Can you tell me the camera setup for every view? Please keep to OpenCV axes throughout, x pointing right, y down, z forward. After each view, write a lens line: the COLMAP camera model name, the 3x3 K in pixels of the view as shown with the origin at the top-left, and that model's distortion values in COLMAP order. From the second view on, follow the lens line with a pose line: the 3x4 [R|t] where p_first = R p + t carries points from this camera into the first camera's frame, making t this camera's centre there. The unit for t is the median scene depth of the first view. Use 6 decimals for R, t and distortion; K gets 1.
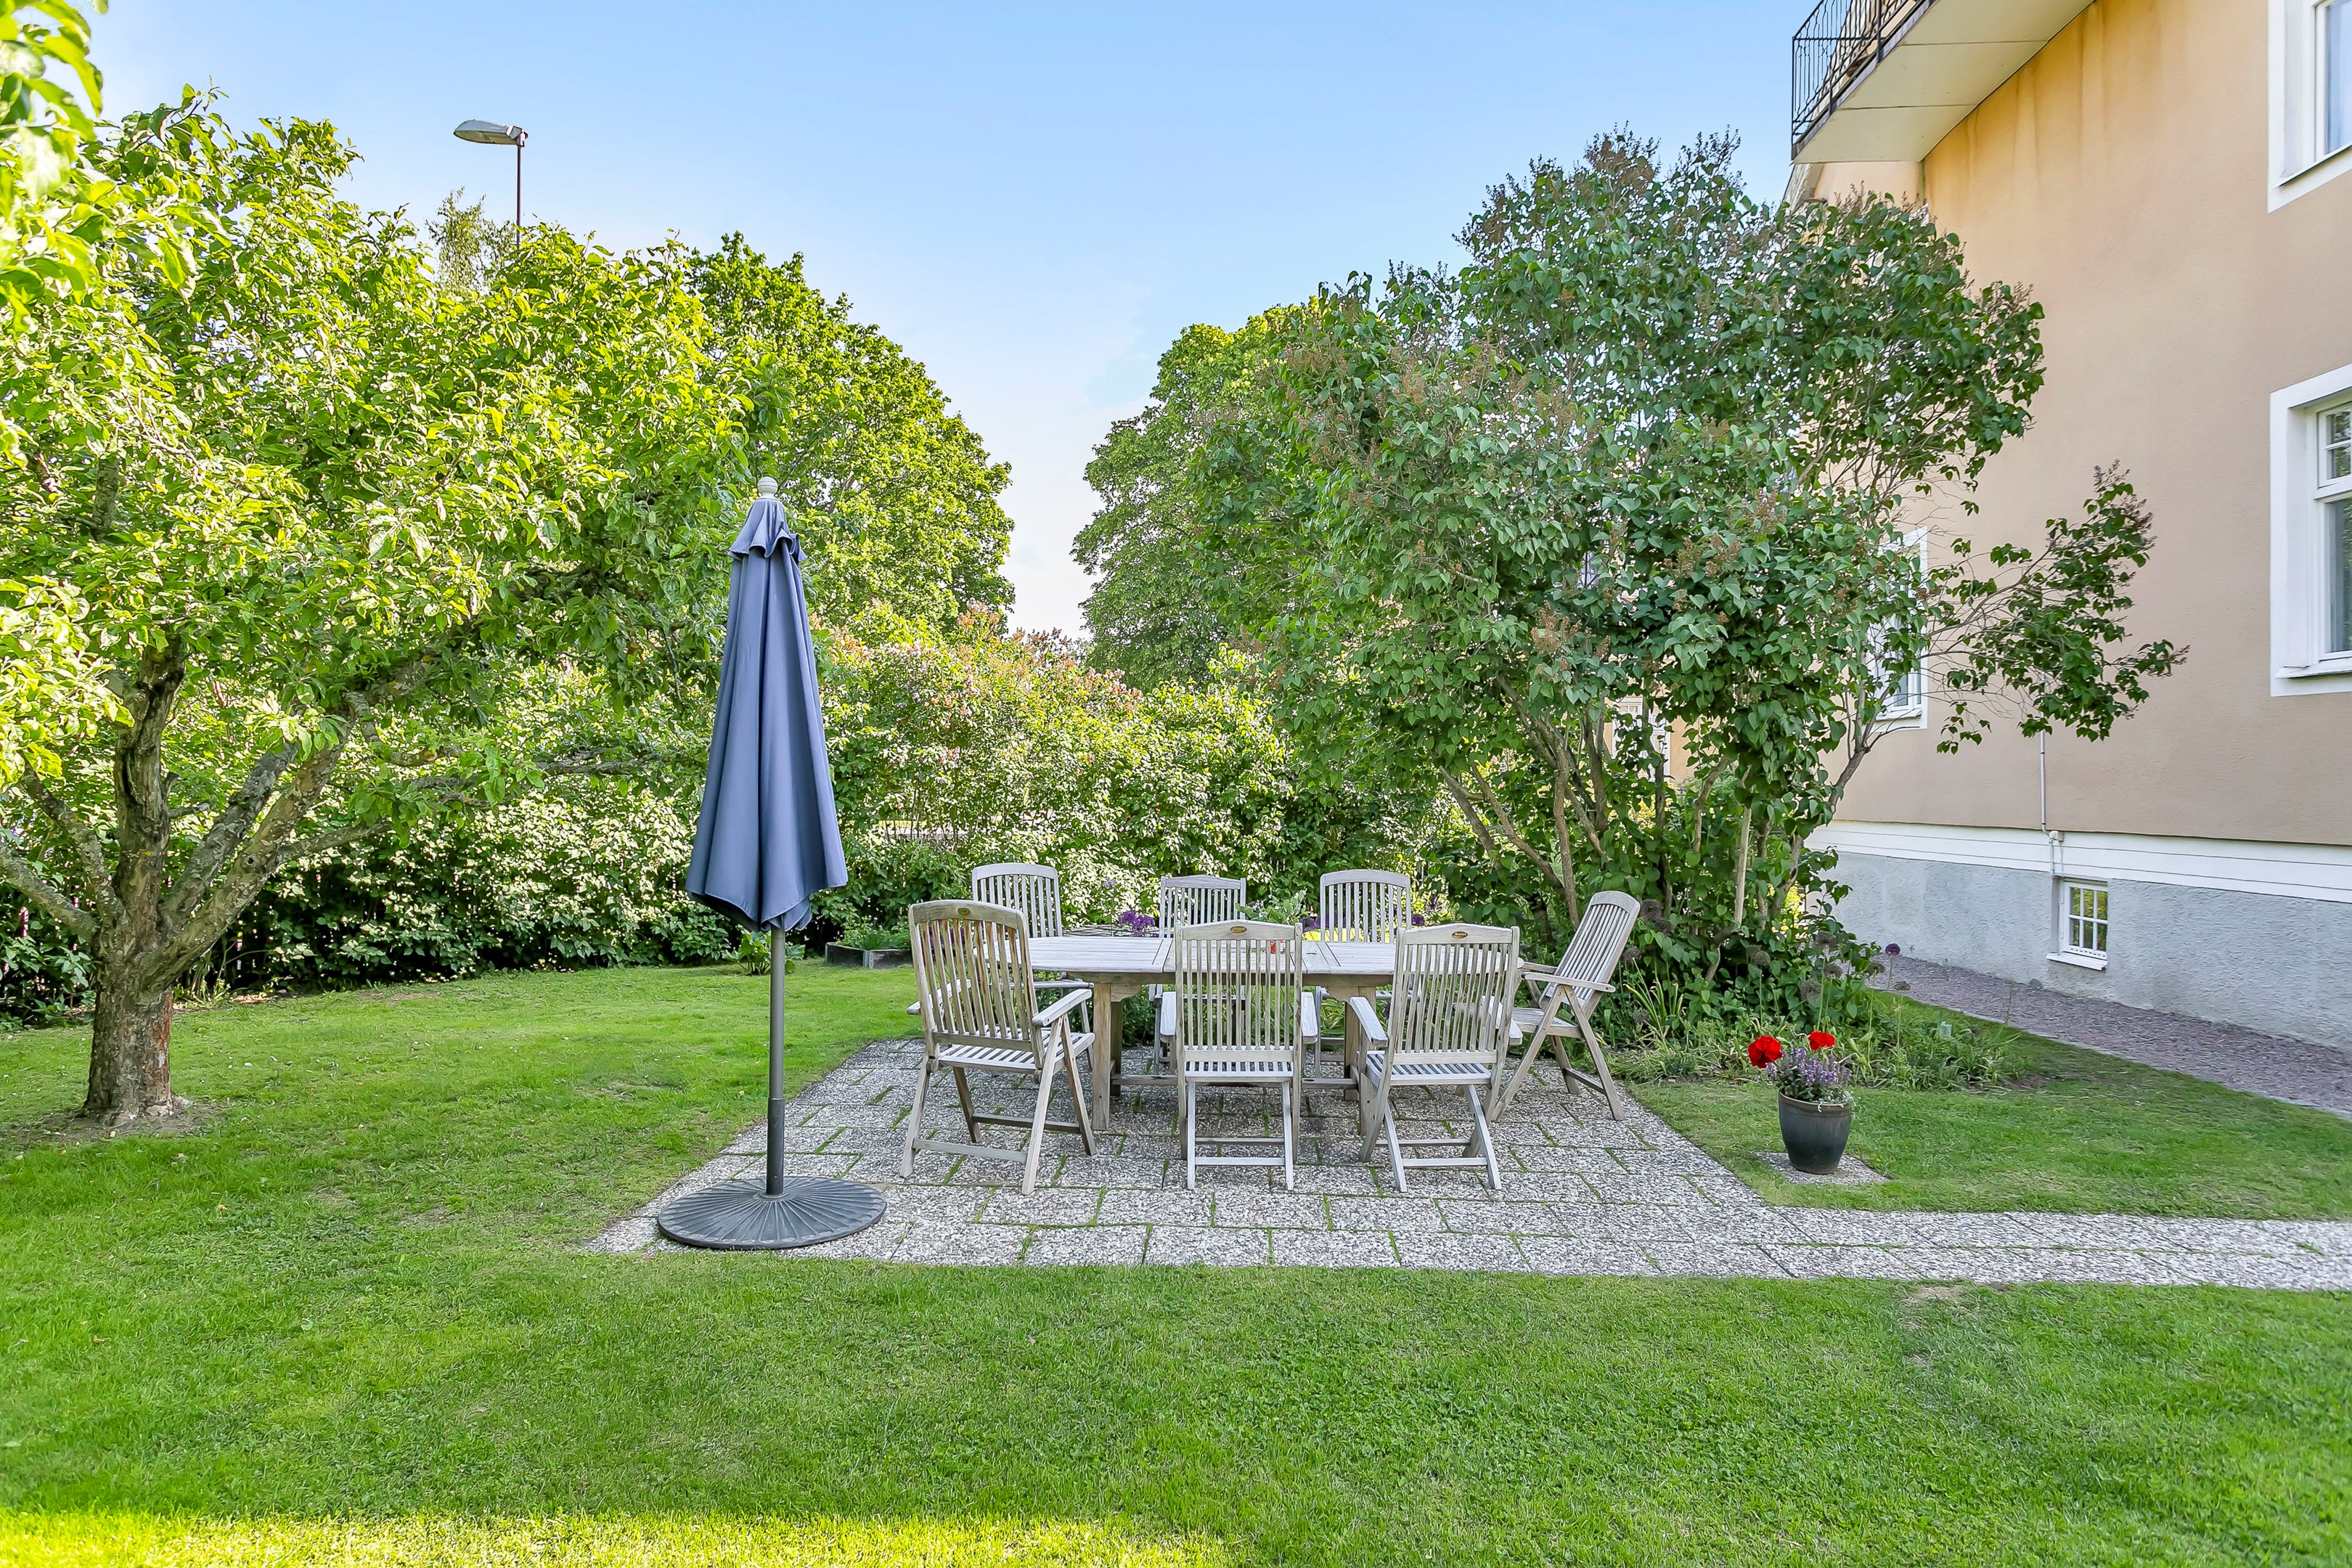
lens RADIAL K [[1390.4, 0, 1174.0], [0, 1390.4, 777.4], [0, 0, 1]] dist [-0.000633, -0.000701]
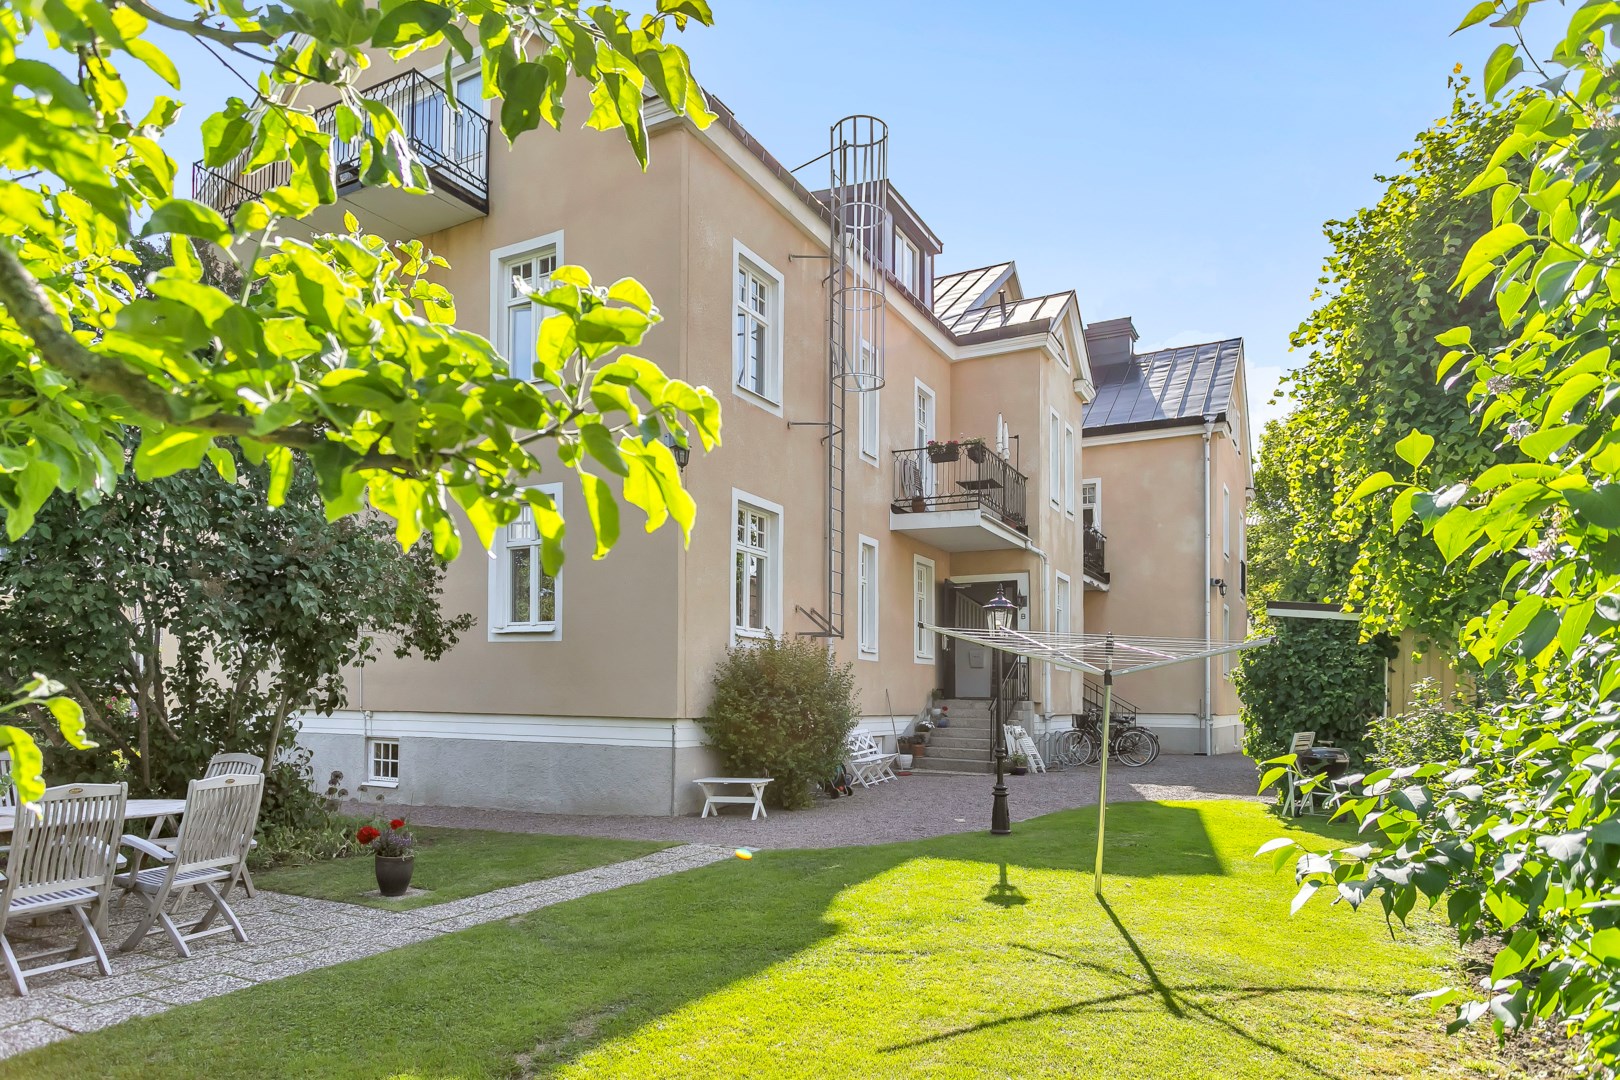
lens RADIAL K [[957.7, 0, 812.4], [0, 957.7, 541.3], [0, 0, 1]] dist [-0.000633, -0.000701]
pose [[0.413884, 0.142310, 0.899137, -0.324943], [-0.012943, 0.988525, -0.150500, 0.001282], [-0.910238, 0.050652, 0.410977, -0.034177]]
